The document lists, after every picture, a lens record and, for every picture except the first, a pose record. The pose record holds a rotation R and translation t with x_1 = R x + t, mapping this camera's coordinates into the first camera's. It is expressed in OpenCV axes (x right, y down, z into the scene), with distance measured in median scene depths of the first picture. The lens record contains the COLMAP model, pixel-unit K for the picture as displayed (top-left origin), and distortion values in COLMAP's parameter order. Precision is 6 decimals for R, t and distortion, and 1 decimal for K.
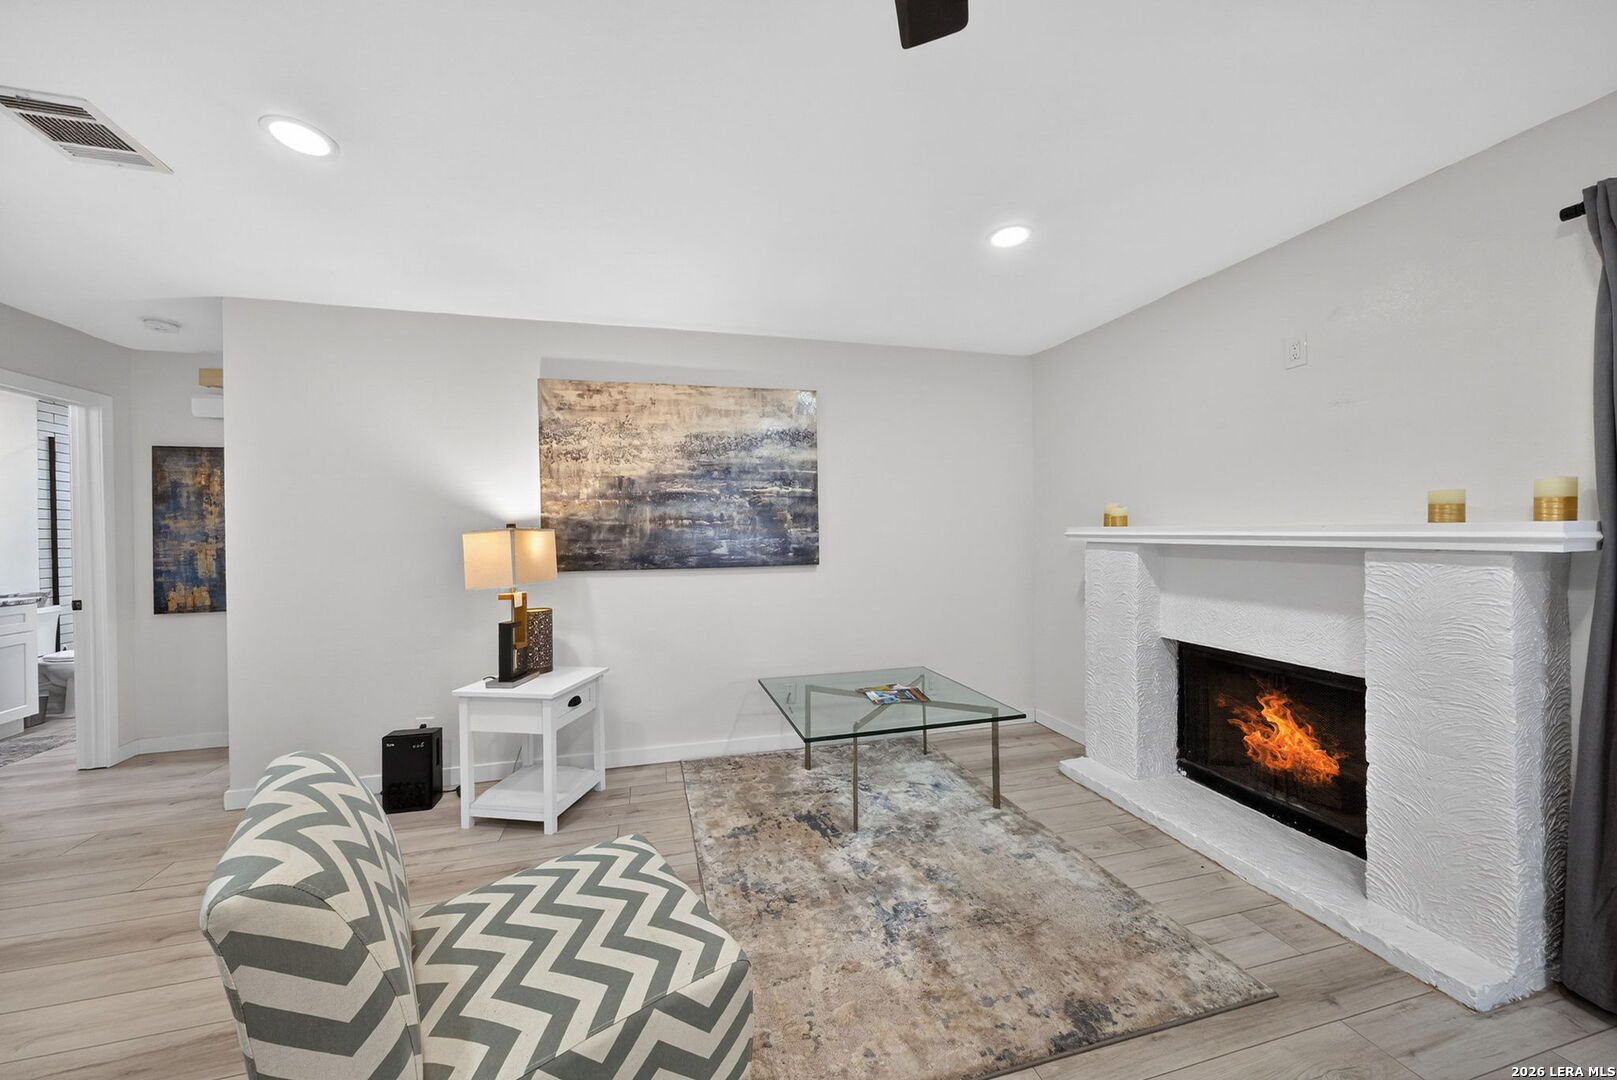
lens RADIAL K [[583.6, 0, 808.5], [0, 583.6, 540.0], [0, 0, 1]] dist [-0.004978, 0.000098]
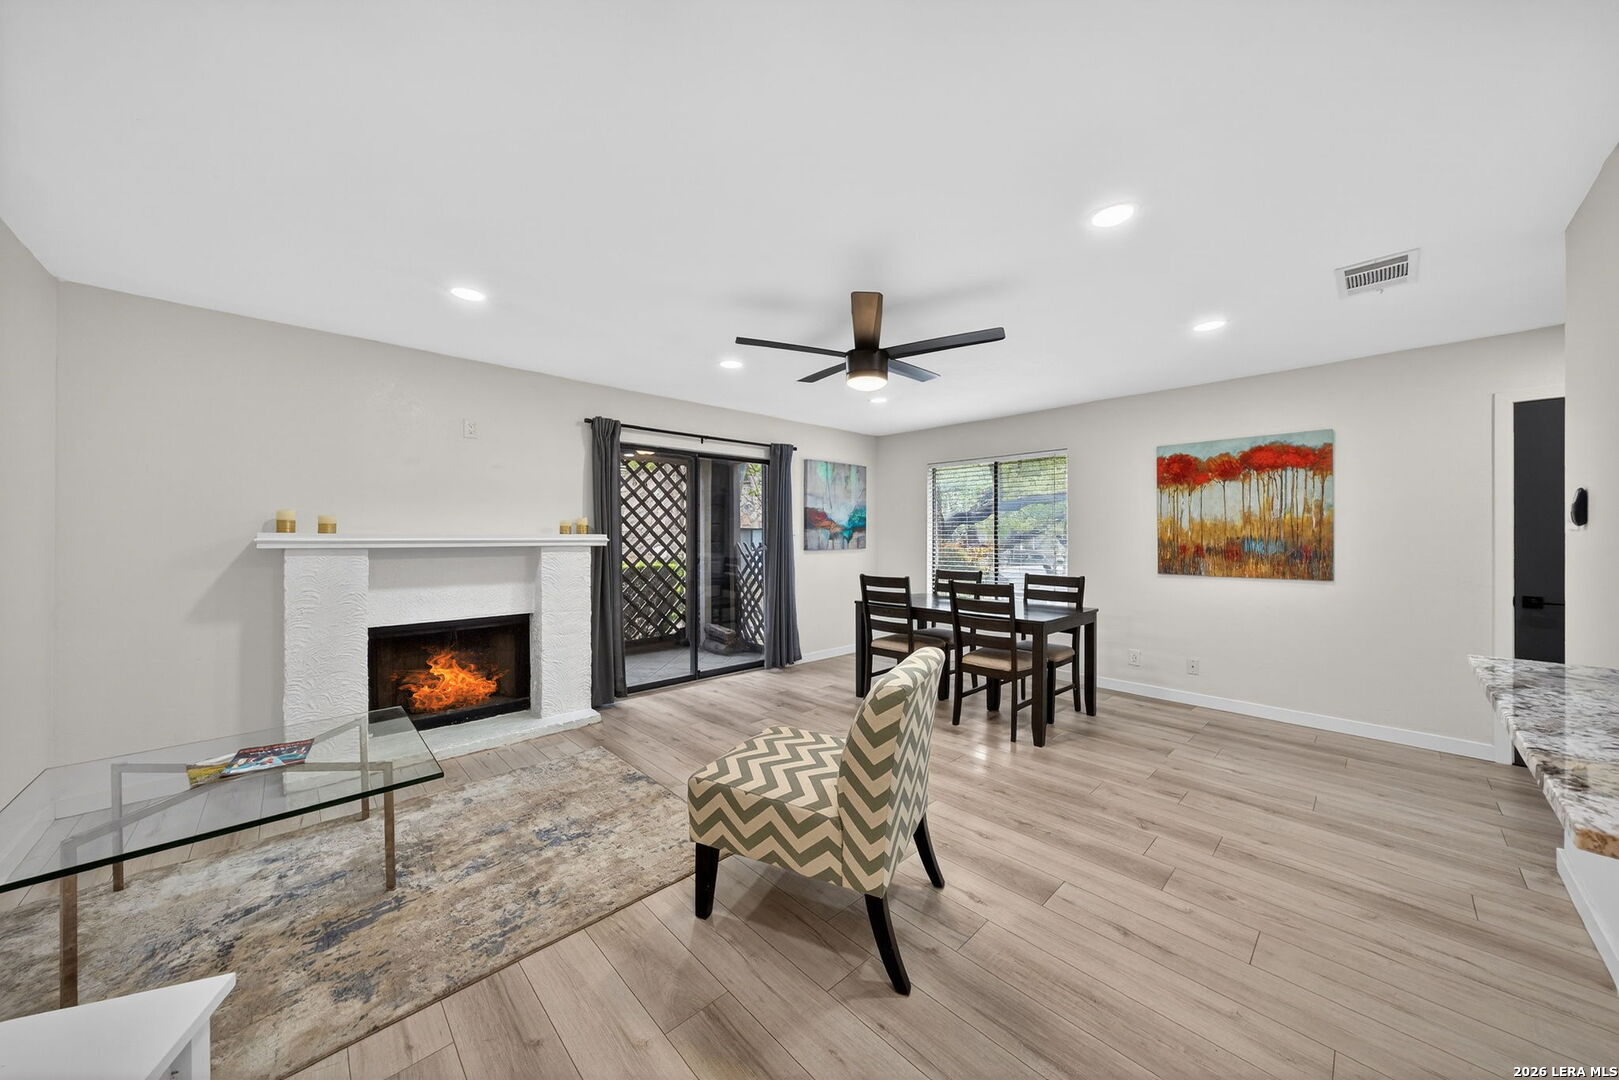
lens RADIAL K [[556.3, 0, 807.5], [0, 556.3, 531.9], [0, 0, 1]] dist [-0.000963, 0.000057]
pose [[-0.484443, 0.020670, 0.874579, -0.718137], [0.019577, 0.999727, -0.012784, 0.003238], [-0.874604, 0.010928, -0.484715, 0.663909]]
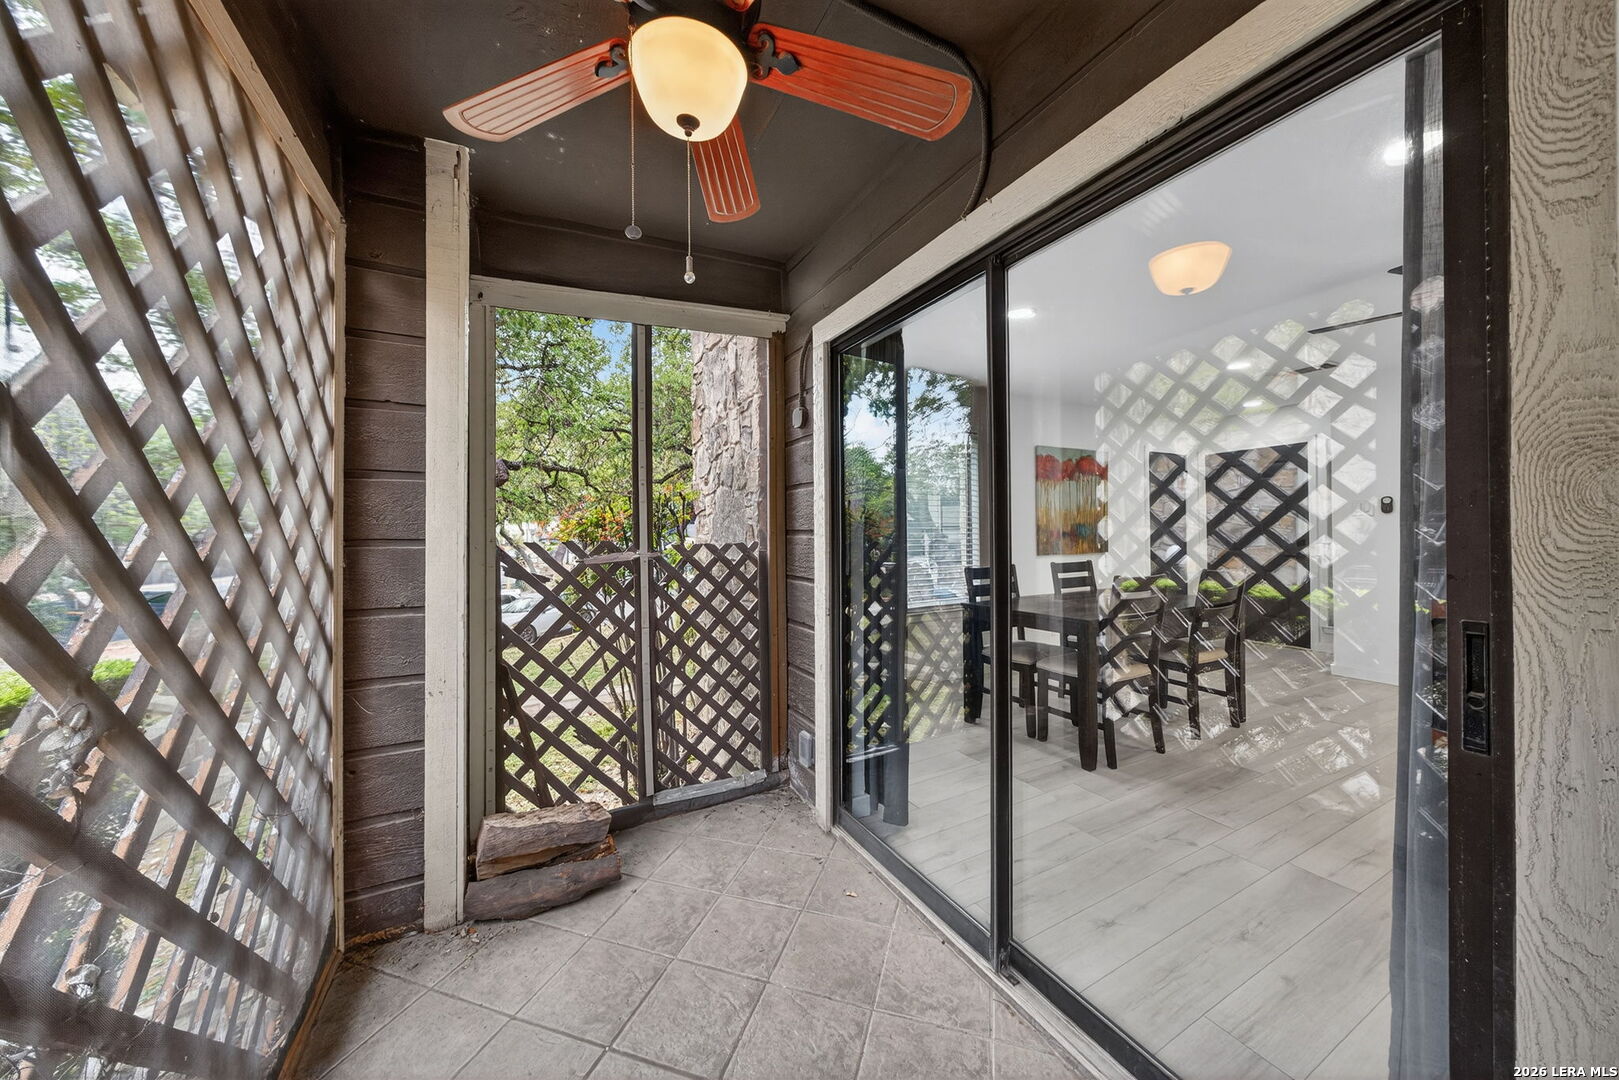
lens RADIAL K [[556.3, 0, 807.5], [0, 556.3, 531.9], [0, 0, 1]] dist [-0.000963, 0.000057]
pose [[-0.972706, 0.015191, -0.231542, 1.091358], [0.012582, 0.999840, 0.012741, 0.006300], [0.231698, 0.009480, -0.972741, 0.630416]]
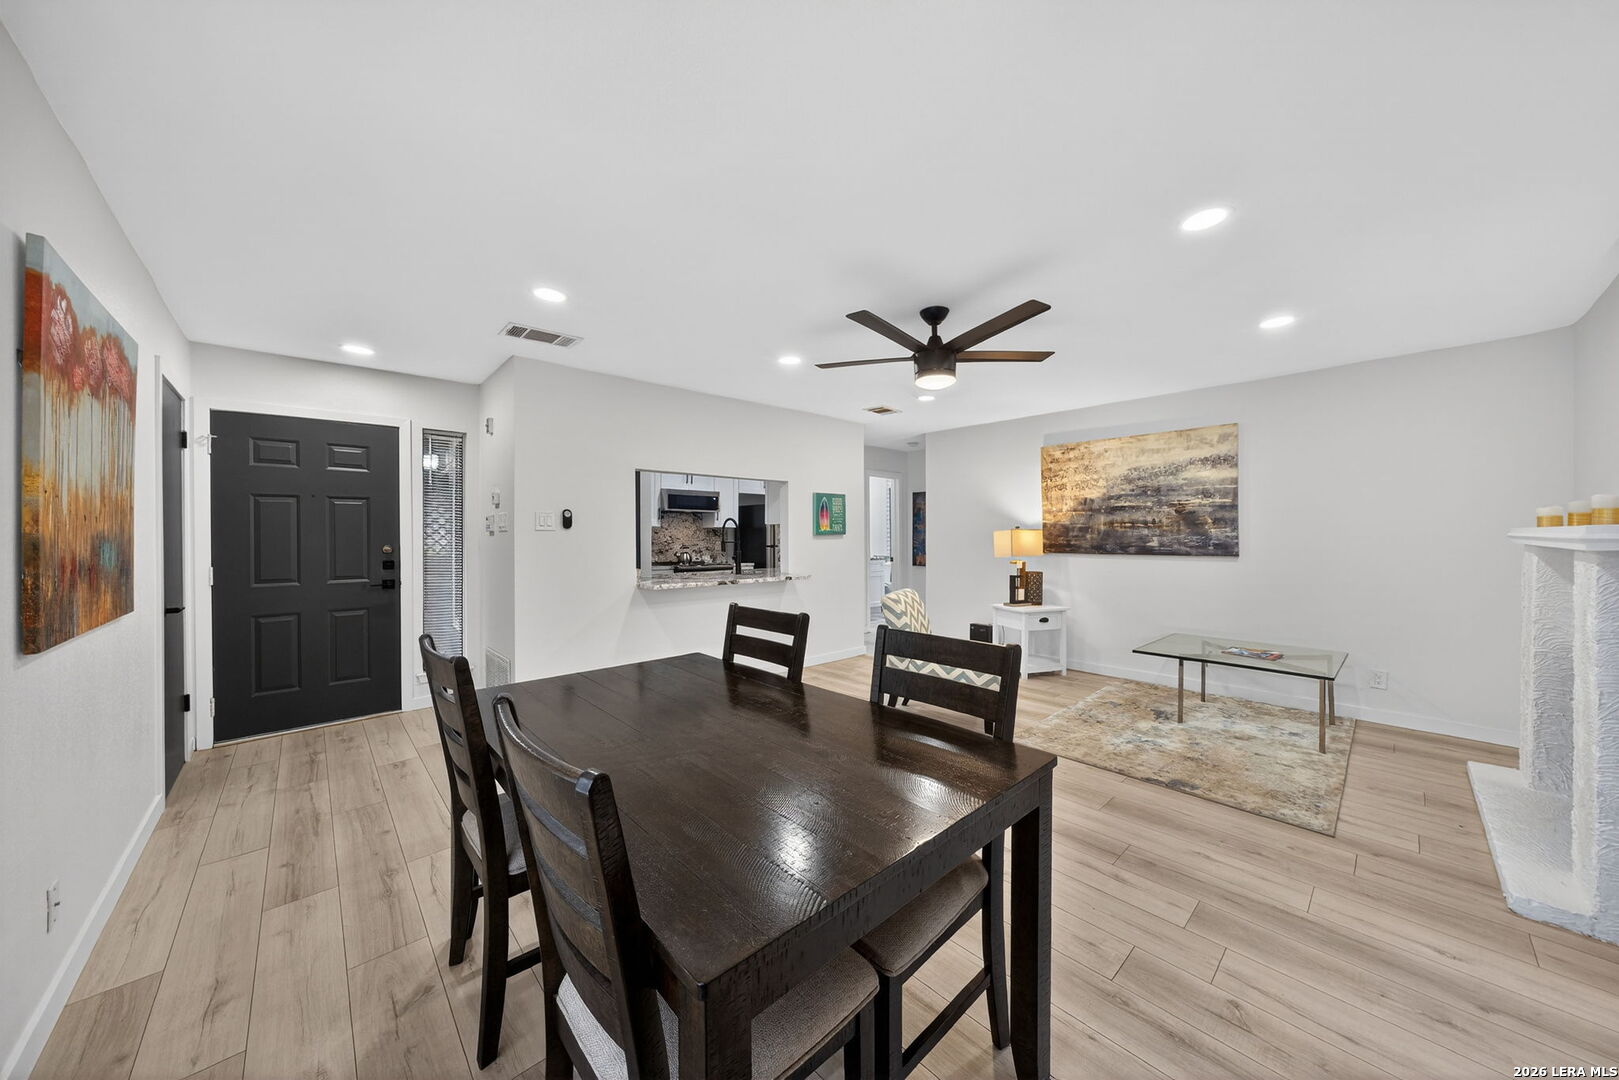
lens RADIAL K [[559.6, 0, 808.2], [0, 559.6, 539.0], [0, 0, 1]] dist [0.007551, 0.000080]
pose [[0.471192, 0.018714, -0.881832, 0.722557], [-0.017473, 0.999777, 0.011880, 0.004024], [0.881857, 0.009810, 0.471414, -0.462514]]
